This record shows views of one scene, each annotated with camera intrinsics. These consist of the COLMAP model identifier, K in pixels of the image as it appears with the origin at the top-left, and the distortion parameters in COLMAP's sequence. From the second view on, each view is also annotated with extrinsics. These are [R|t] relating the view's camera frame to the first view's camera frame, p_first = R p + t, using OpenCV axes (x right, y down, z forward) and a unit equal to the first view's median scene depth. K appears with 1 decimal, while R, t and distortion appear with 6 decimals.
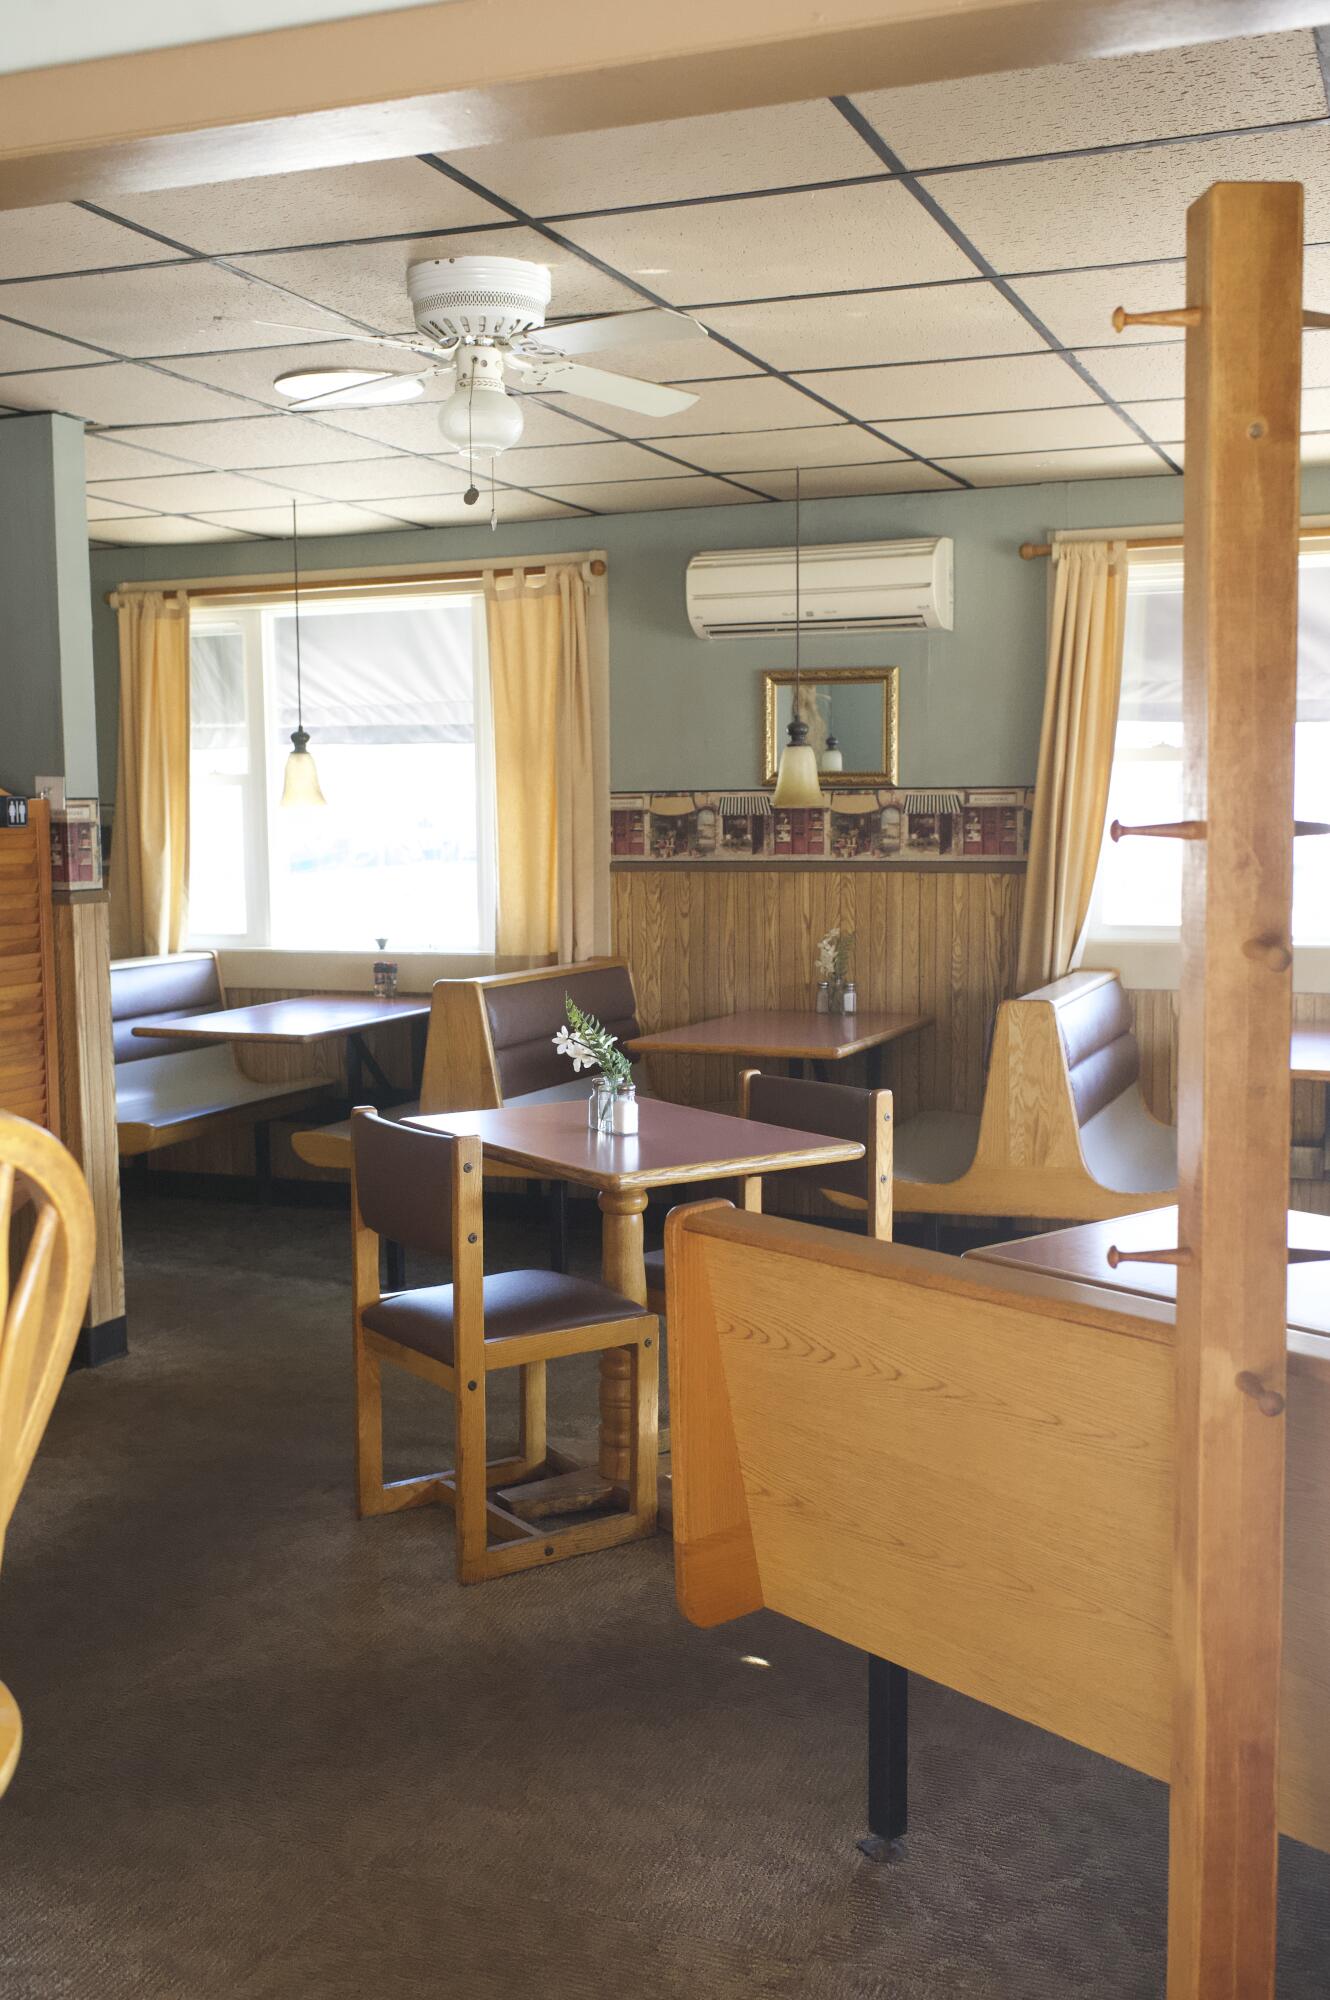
lens RADIAL K [[1988.9, 0, 665.2], [0, 1988.9, 1004.2], [0, 0, 1]] dist [0.006451, 0.000000]
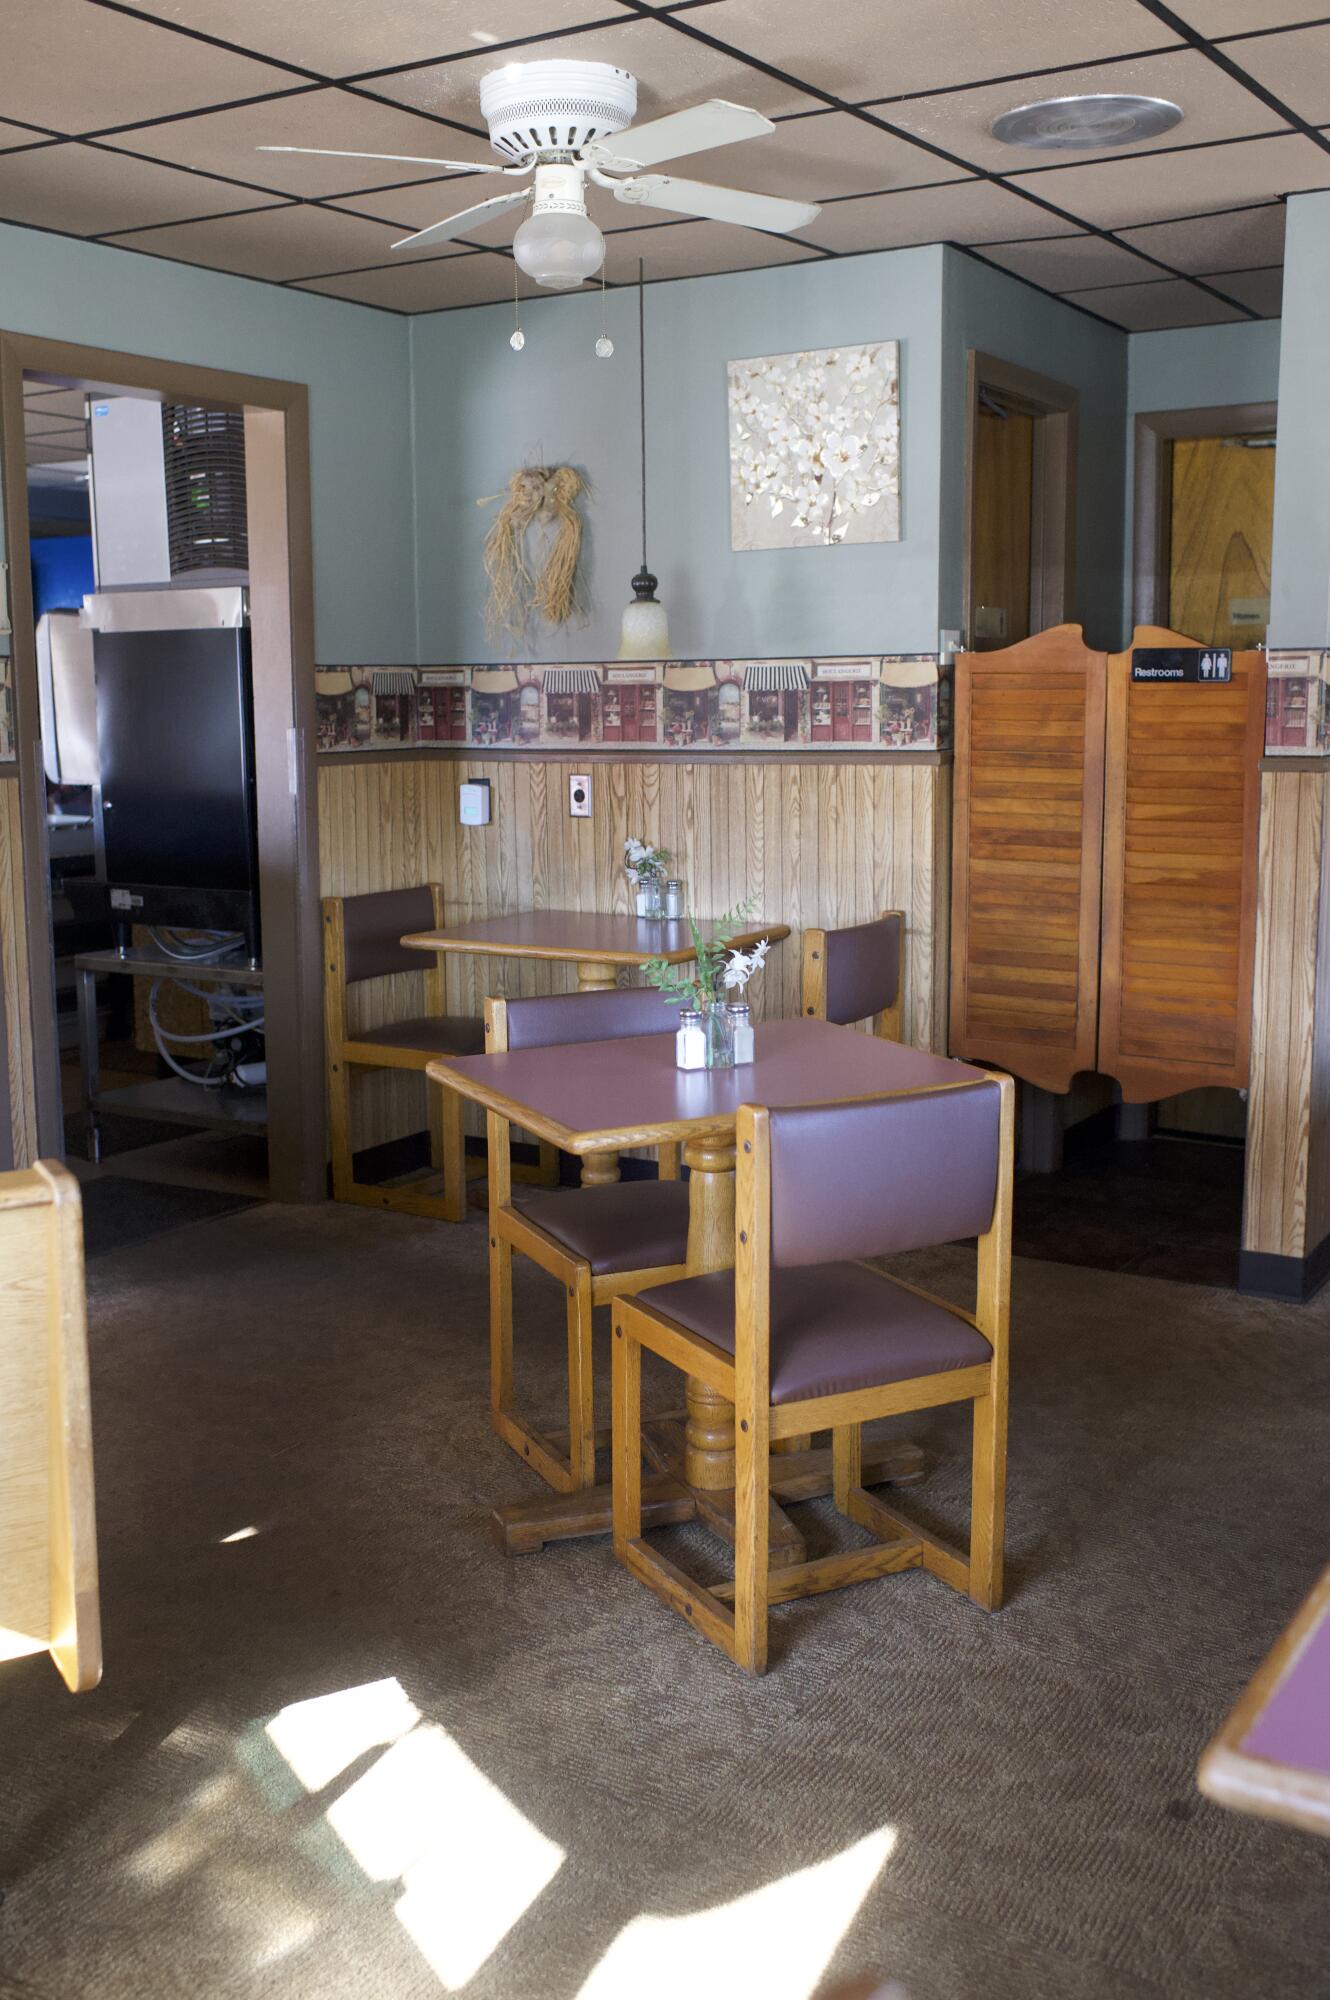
lens RADIAL K [[1988.9, 0, 663.9], [0, 1988.9, 1003.3], [0, 0, 1]] dist [0.006451, 0.000000]
pose [[-0.186599, 0.163651, -0.968710, 0.731341], [-0.089334, 0.979117, 0.182617, -0.106038], [0.978366, 0.120615, -0.168083, 1.057504]]
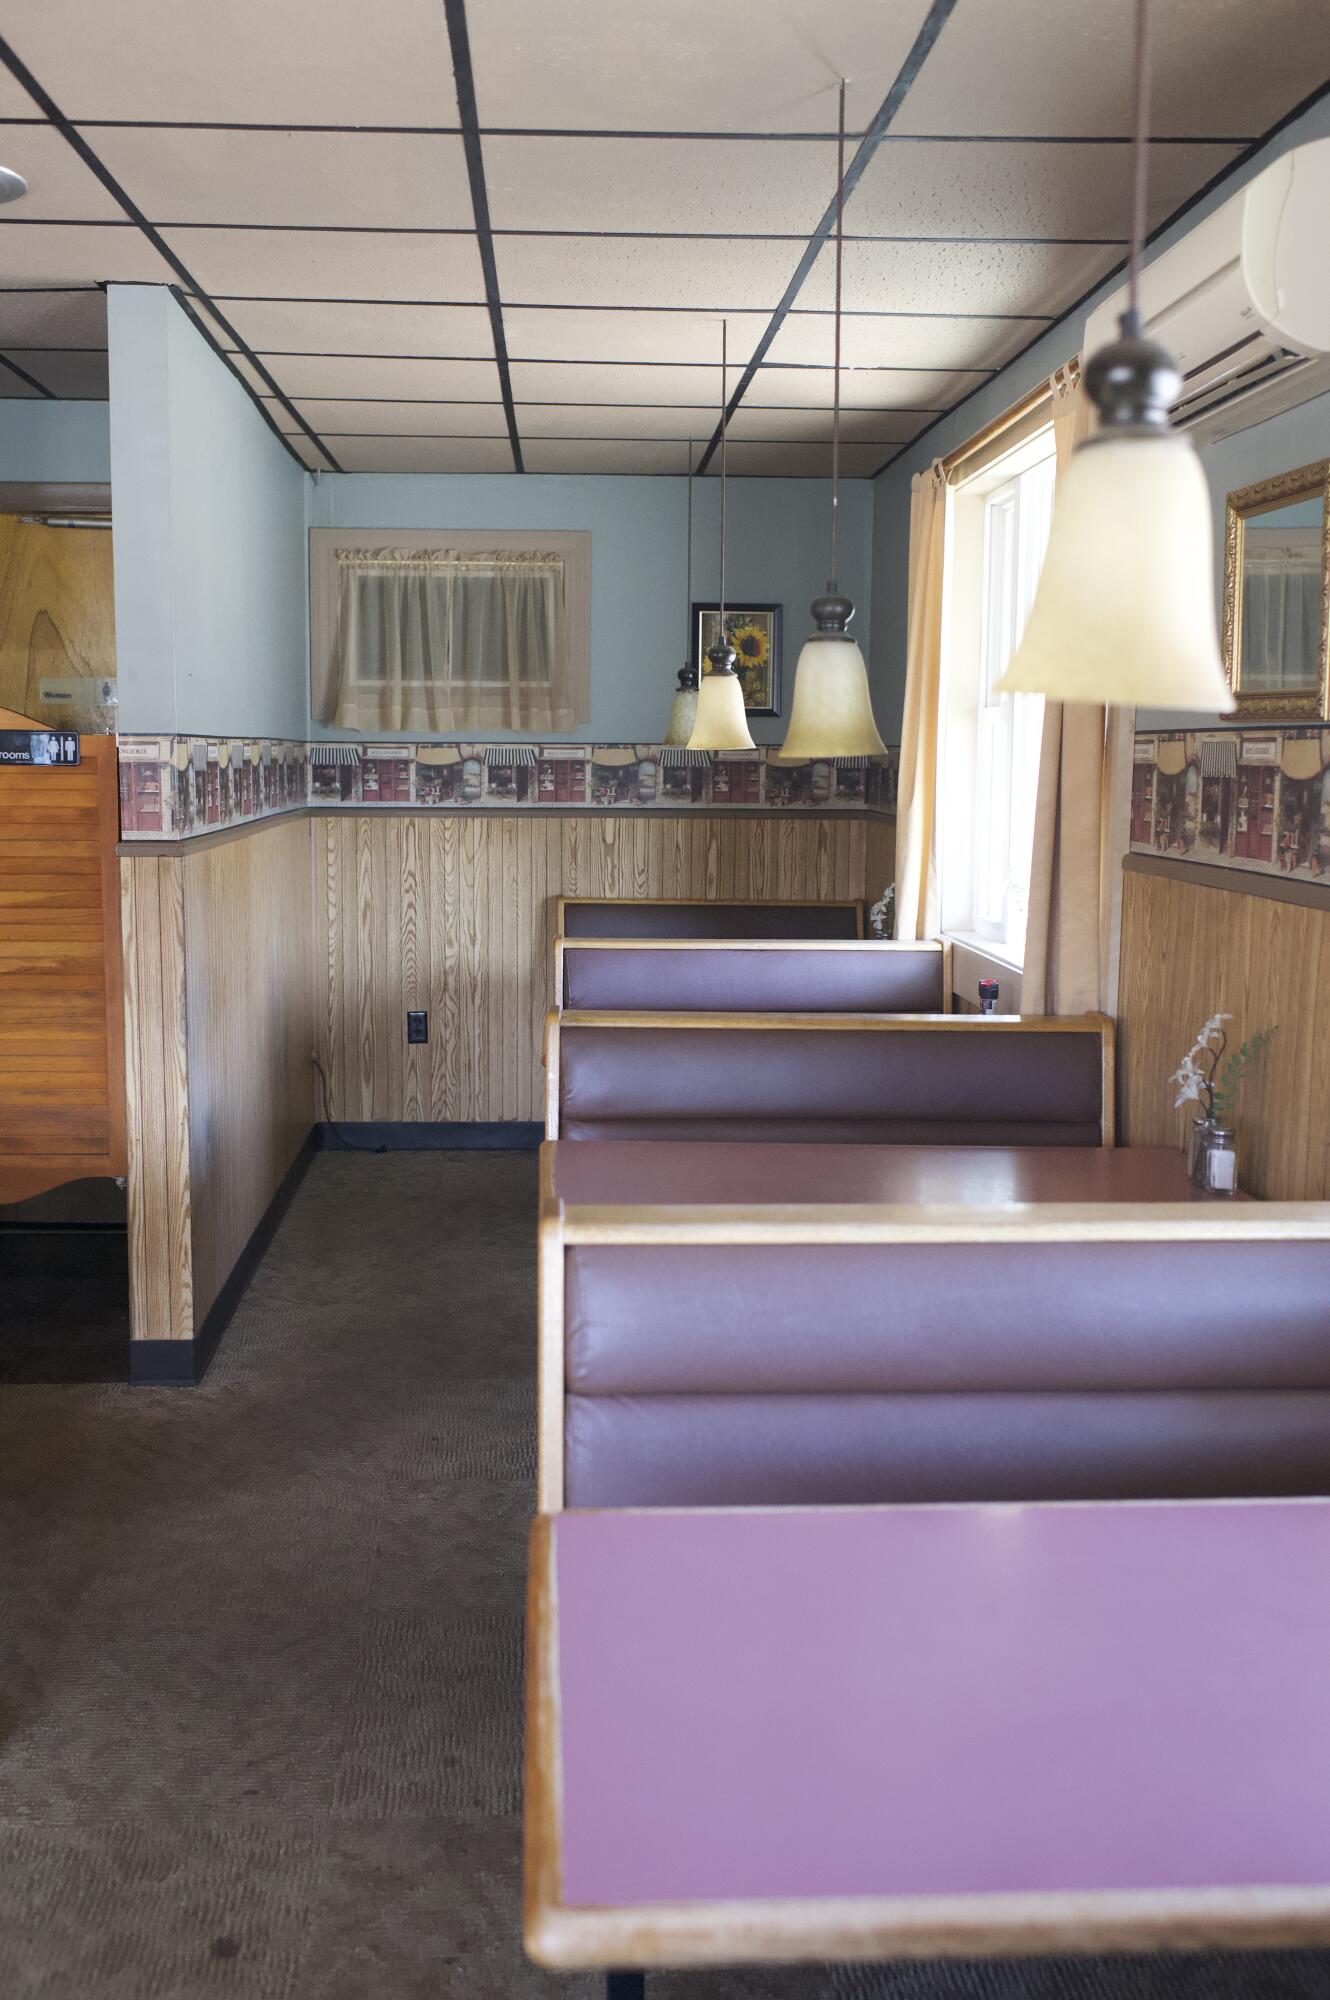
lens RADIAL K [[1988.9, 0, 655.7], [0, 1988.9, 1003.2], [0, 0, 1]] dist [0.006451, 0.000000]
pose [[0.413713, 0.123963, -0.901928, 0.714989], [-0.101802, 0.990773, 0.089477, -0.106891], [0.904698, 0.054800, 0.422515, 1.024382]]
